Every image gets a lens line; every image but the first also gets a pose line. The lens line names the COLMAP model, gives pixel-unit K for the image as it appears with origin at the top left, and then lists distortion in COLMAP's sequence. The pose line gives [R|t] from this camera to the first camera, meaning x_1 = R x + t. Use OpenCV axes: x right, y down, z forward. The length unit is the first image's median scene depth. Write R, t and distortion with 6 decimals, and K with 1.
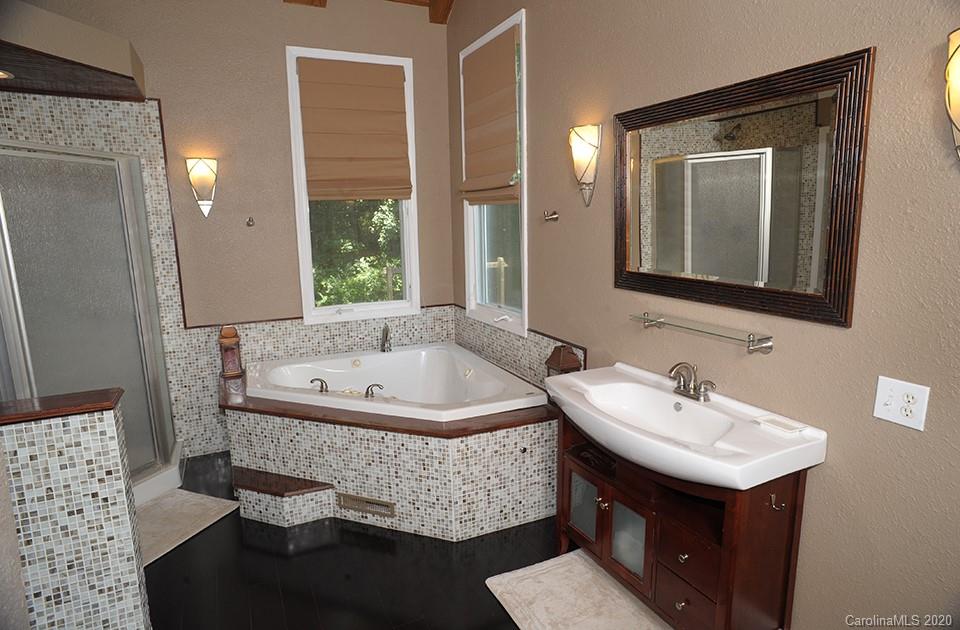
lens RADIAL K [[541.4, 0, 486.3], [0, 541.4, 317.8], [0, 0, 1]] dist [-0.106050, 0.072717]
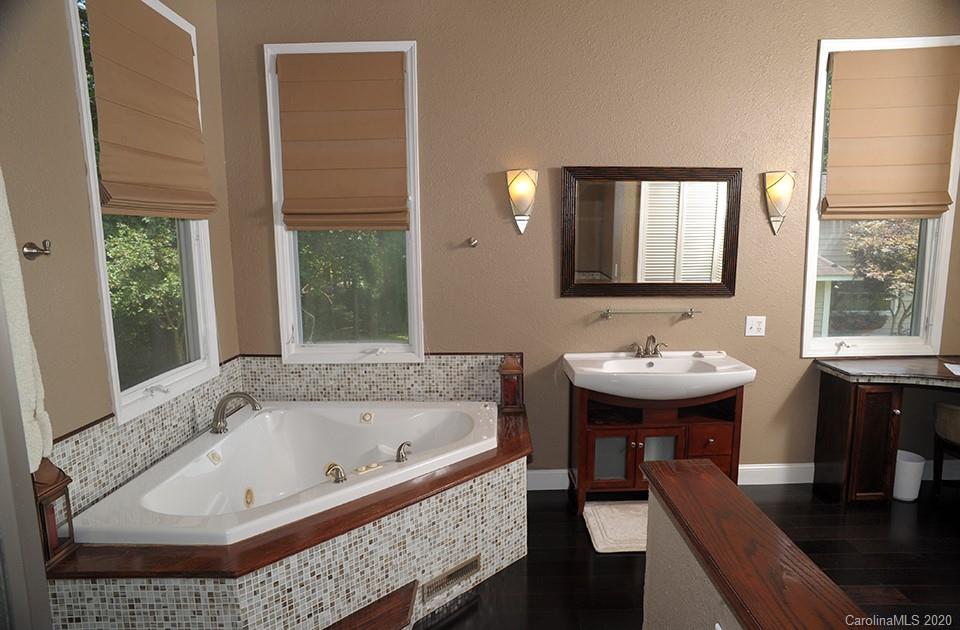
lens RADIAL K [[541.4, 0, 486.3], [0, 541.4, 317.8], [0, 0, 1]] dist [-0.106050, 0.072717]
pose [[0.439710, -0.115921, 0.890628, -0.960075], [0.164153, 0.985305, 0.047201, -0.093341], [-0.883011, 0.125444, 0.452277, 0.547229]]
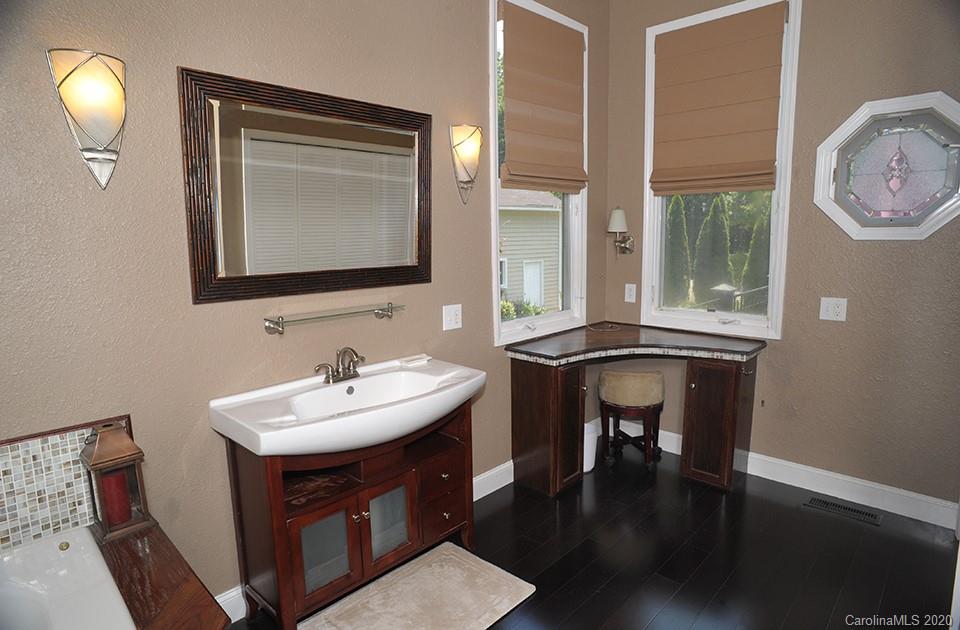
lens RADIAL K [[541.4, 0, 486.3], [0, 541.4, 317.8], [0, 0, 1]] dist [-0.106050, 0.072717]
pose [[-0.350807, -0.120933, 0.928606, -0.548723], [0.186572, 0.962720, 0.195859, -0.100190], [-0.917674, 0.241960, -0.315167, 0.823817]]
